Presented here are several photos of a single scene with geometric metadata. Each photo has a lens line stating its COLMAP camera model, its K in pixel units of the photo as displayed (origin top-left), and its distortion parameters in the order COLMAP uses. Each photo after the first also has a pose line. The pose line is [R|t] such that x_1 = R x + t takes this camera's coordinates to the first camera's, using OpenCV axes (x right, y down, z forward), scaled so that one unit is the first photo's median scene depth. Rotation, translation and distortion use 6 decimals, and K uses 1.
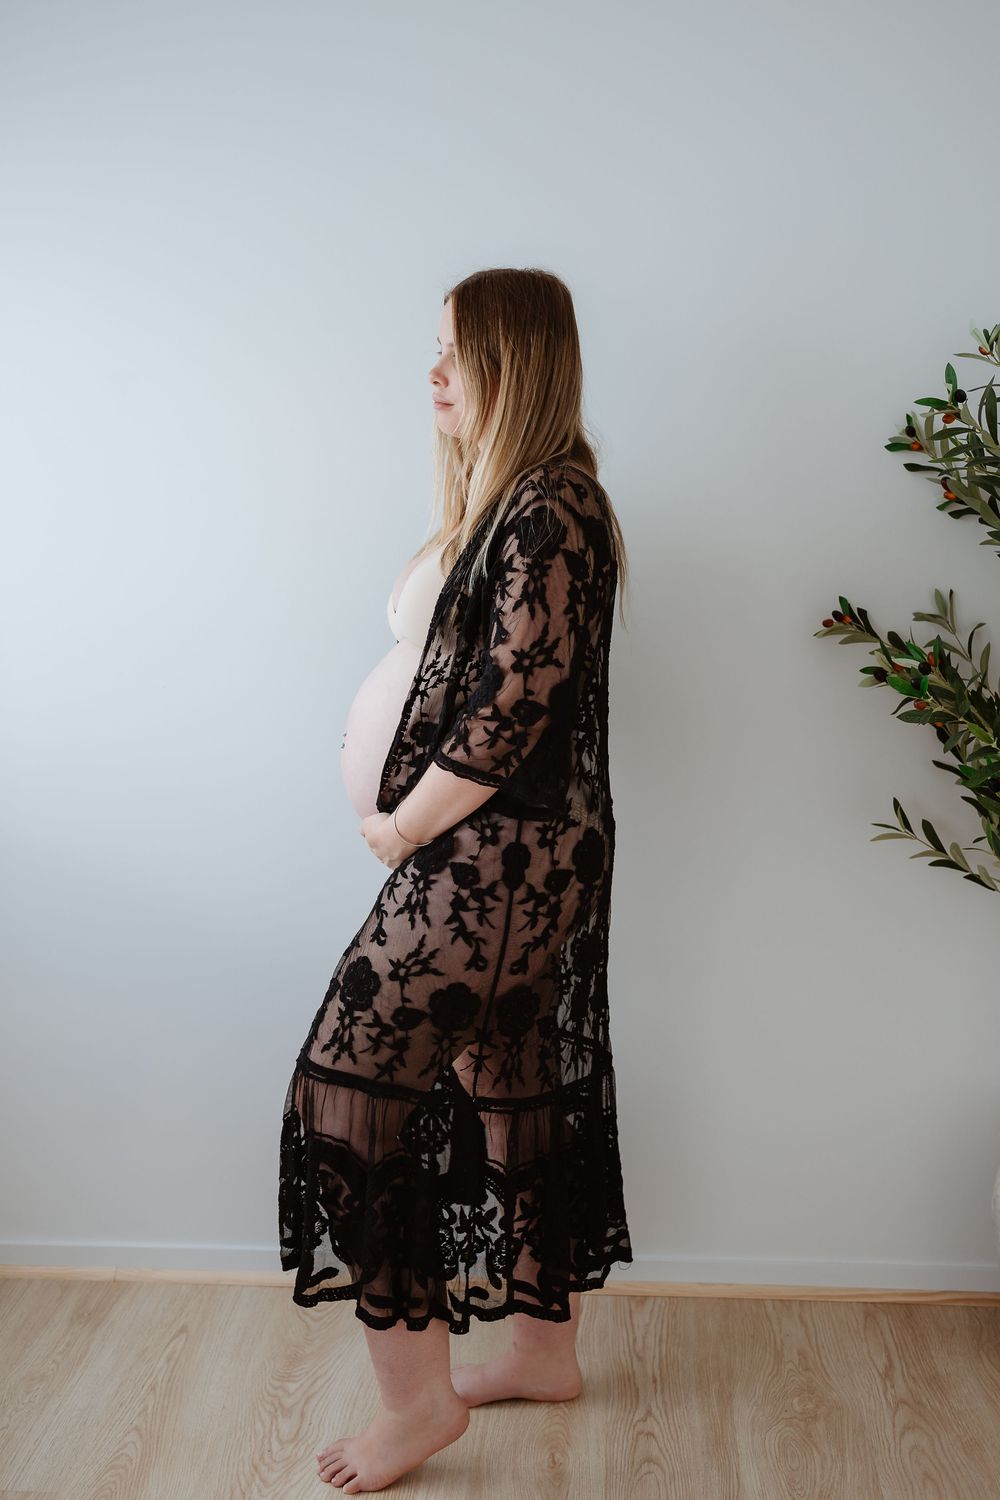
lens RADIAL K [[1493.2, 0, 496.5], [0, 1493.2, 733.5], [0, 0, 1]] dist [0.004336, -0.006490]
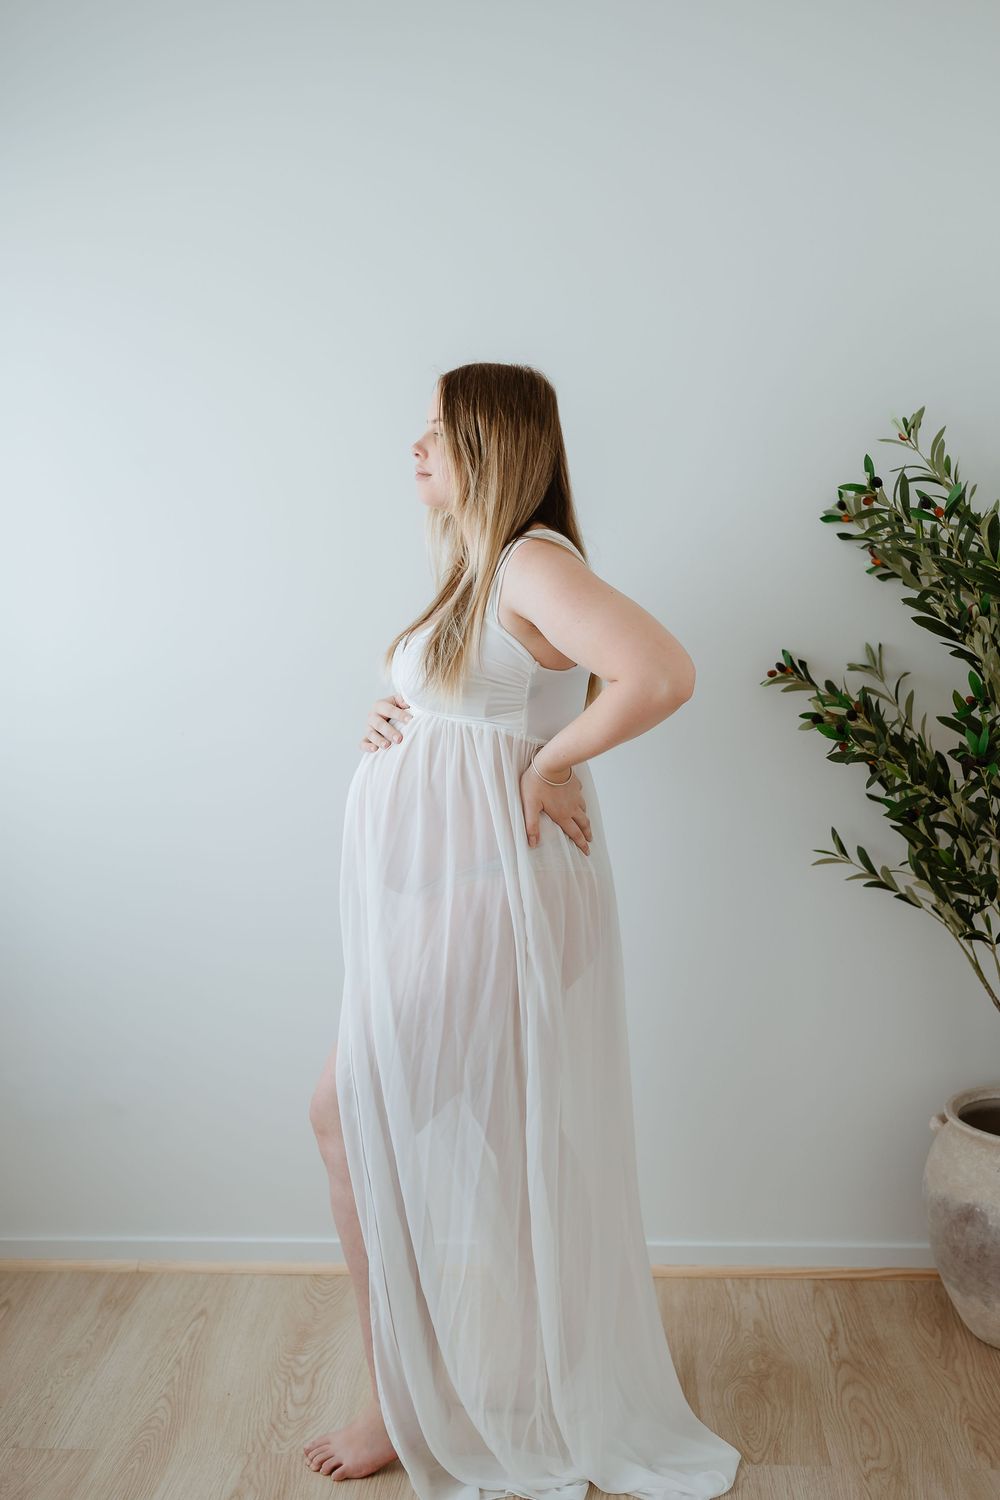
lens RADIAL K [[1495.2, 0, 505.5], [0, 1495.2, 730.2], [0, 0, 1]] dist [0.004860, -0.010351]
pose [[0.999750, -0.007953, 0.020892, -0.004781], [0.008400, 0.999735, -0.021423, -0.008218], [-0.020716, 0.021594, 0.999552, -0.133349]]
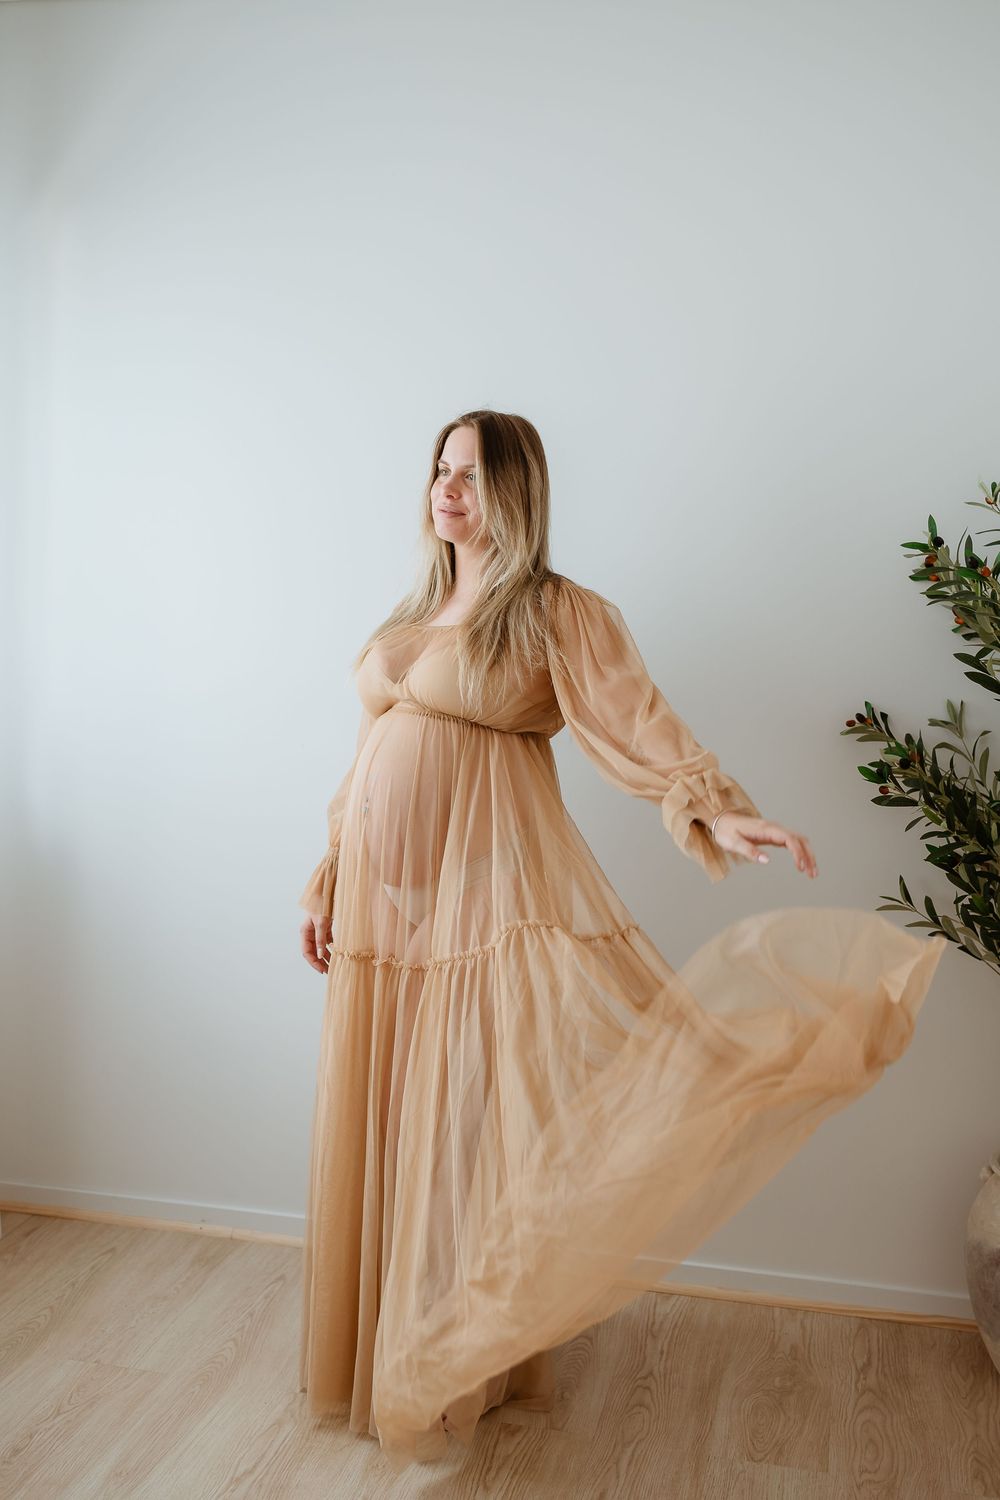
lens RADIAL K [[1566.3, 0, 496.9], [0, 1566.3, 775.9], [0, 0, 1]] dist [0.006421, -0.014040]
pose [[0.989233, 0.060041, -0.133467, 0.114637], [-0.064655, 0.997441, -0.030504, 0.023645], [0.131294, 0.038805, 0.990584, -0.263958]]
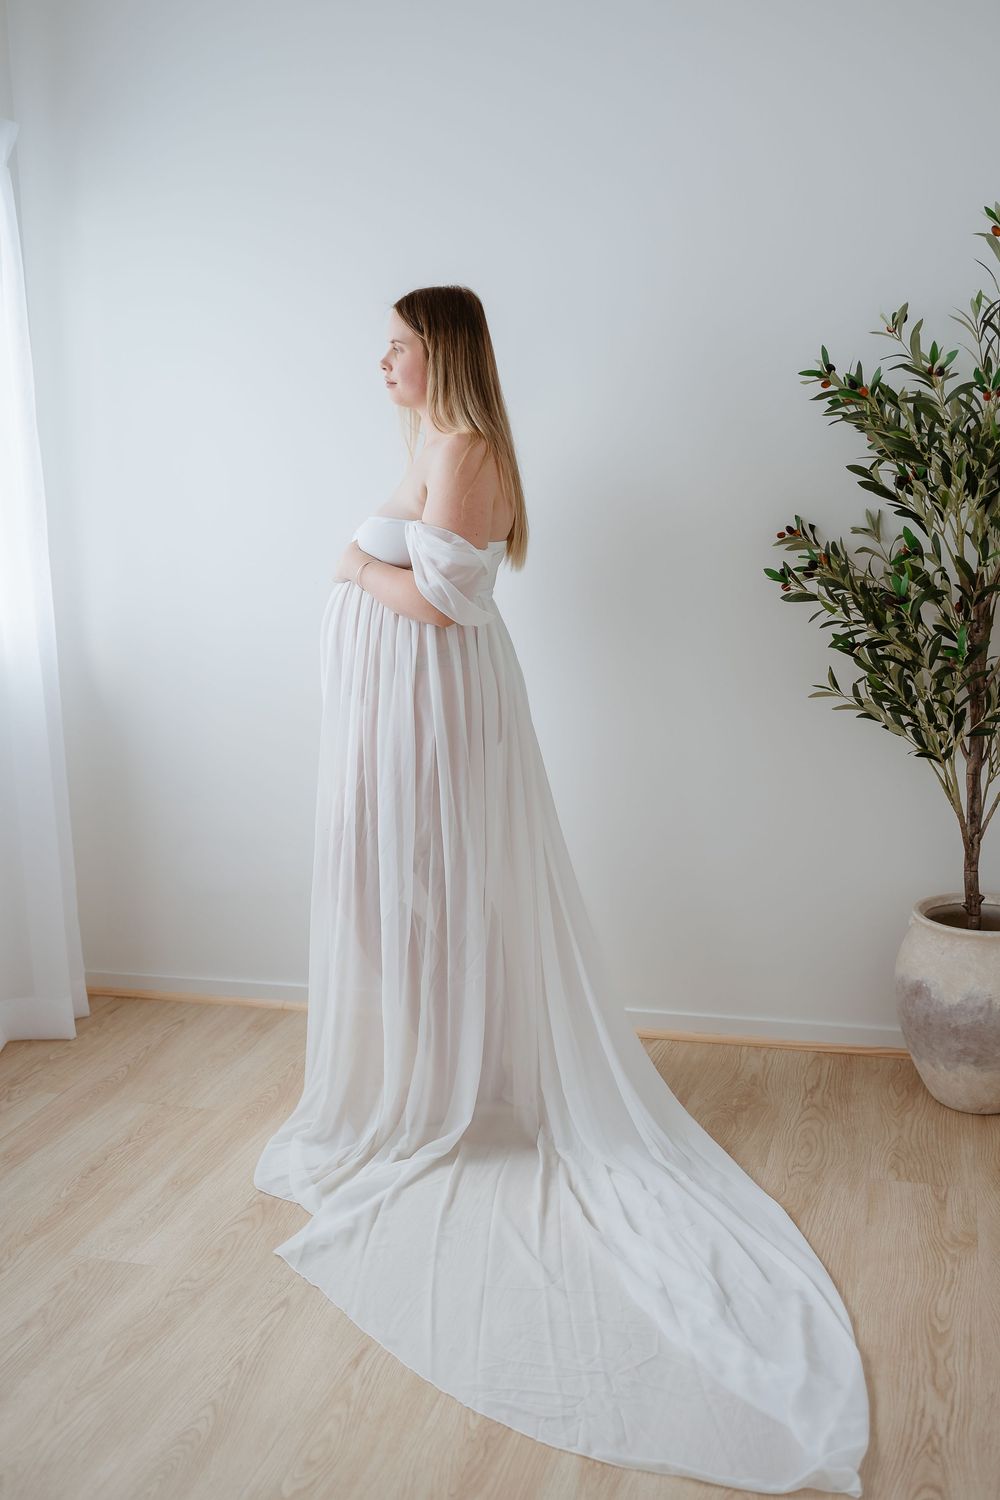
lens RADIAL K [[1492.1, 0, 505.3], [0, 1492.1, 714.6], [0, 0, 1]] dist [0.000071, -0.005212]
pose [[0.981196, 0.019681, -0.192007, 0.242530], [-0.014429, 0.999484, 0.028714, 0.053189], [0.192473, -0.025404, 0.980973, -0.372152]]
